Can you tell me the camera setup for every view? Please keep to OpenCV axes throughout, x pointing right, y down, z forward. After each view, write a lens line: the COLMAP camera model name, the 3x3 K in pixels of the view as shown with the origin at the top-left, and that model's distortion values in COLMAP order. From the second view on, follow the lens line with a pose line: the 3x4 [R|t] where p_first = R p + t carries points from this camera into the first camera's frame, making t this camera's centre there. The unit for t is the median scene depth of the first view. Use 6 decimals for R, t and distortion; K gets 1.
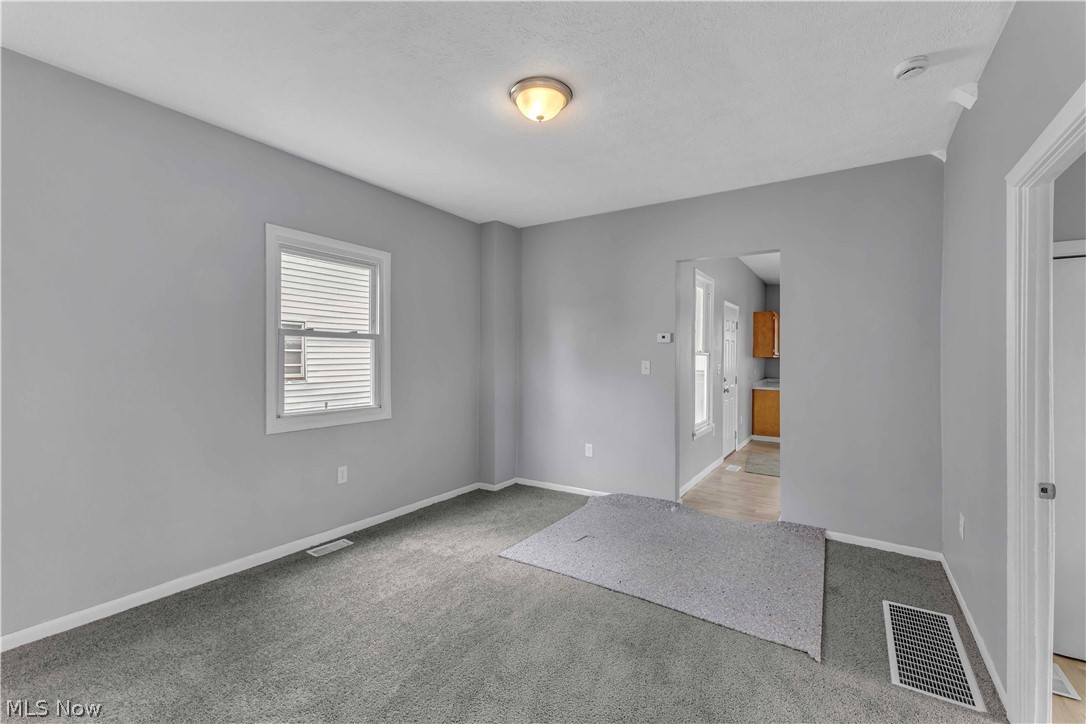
lens RADIAL K [[480.2, 0, 547.7], [0, 480.2, 359.7], [0, 0, 1]] dist [0.002608, -0.000317]
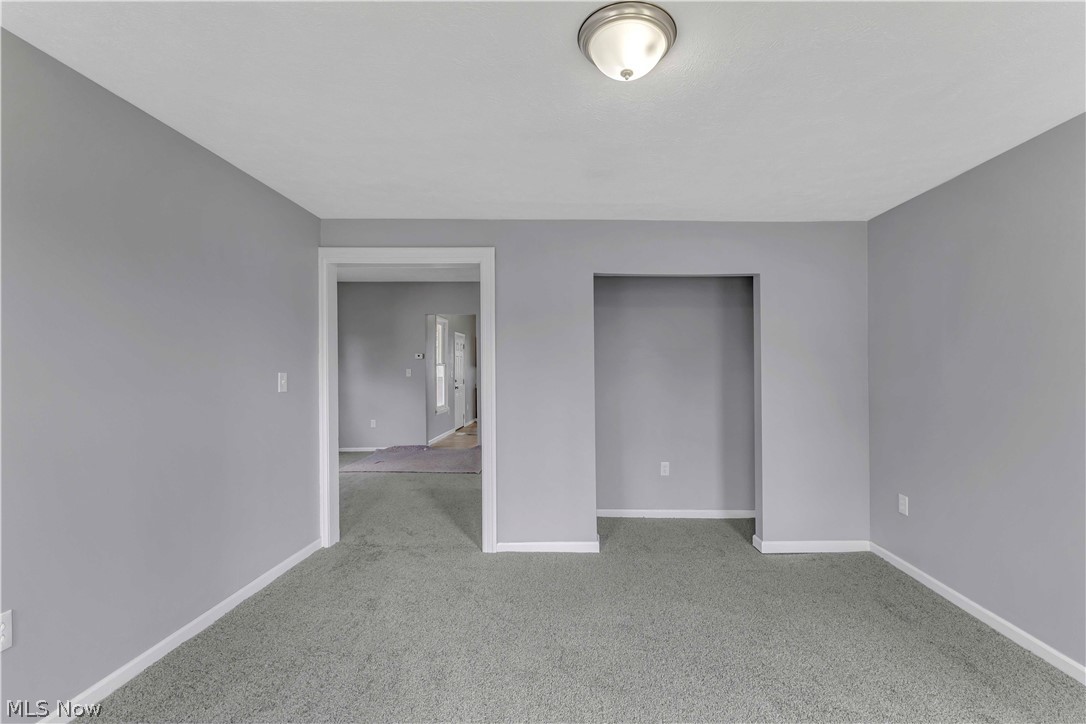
lens RADIAL K [[480.2, 0, 547.7], [0, 480.2, 359.7], [0, 0, 1]] dist [0.002608, -0.000317]
pose [[0.870776, -0.005344, 0.491650, -0.161619], [0.017353, 0.999652, -0.019869, 0.008638], [-0.491373, 0.025833, 0.870566, -0.583798]]
